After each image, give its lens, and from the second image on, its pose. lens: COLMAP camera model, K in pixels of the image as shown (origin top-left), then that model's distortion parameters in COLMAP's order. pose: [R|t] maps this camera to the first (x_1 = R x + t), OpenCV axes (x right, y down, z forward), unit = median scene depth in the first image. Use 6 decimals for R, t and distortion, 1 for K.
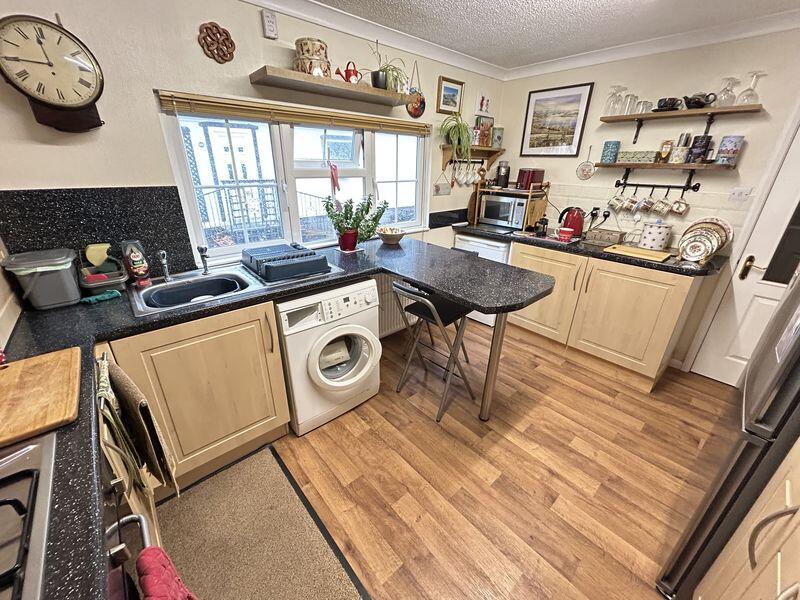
lens RADIAL K [[323.7, 0, 398.5], [0, 323.7, 300.5], [0, 0, 1]] dist [-0.004318, 0.000153]
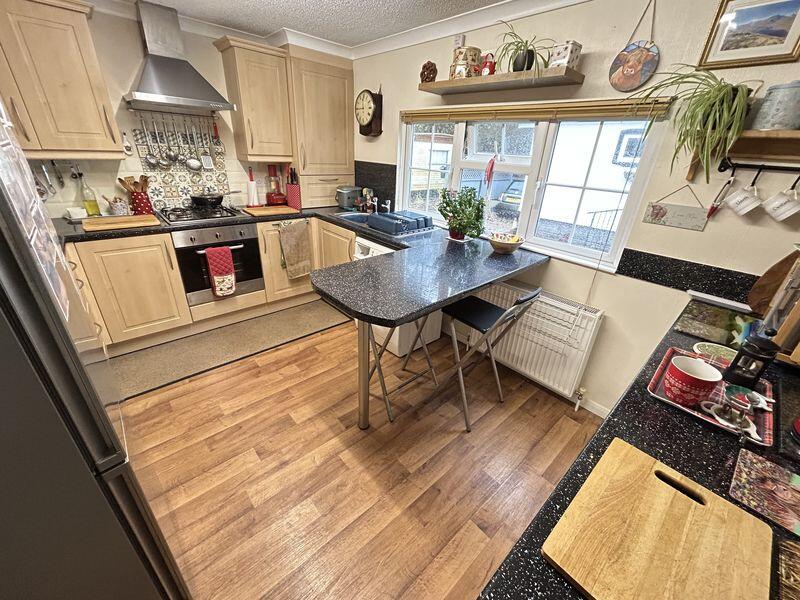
lens RADIAL K [[323.7, 0, 399.0], [0, 323.7, 300.0], [0, 0, 1]] dist [-0.004318, 0.000153]
pose [[0.000325, 0.410886, -0.911687, 1.120952], [-0.437951, 0.819664, 0.369256, -0.374866], [0.898999, 0.399154, 0.180214, 0.903884]]
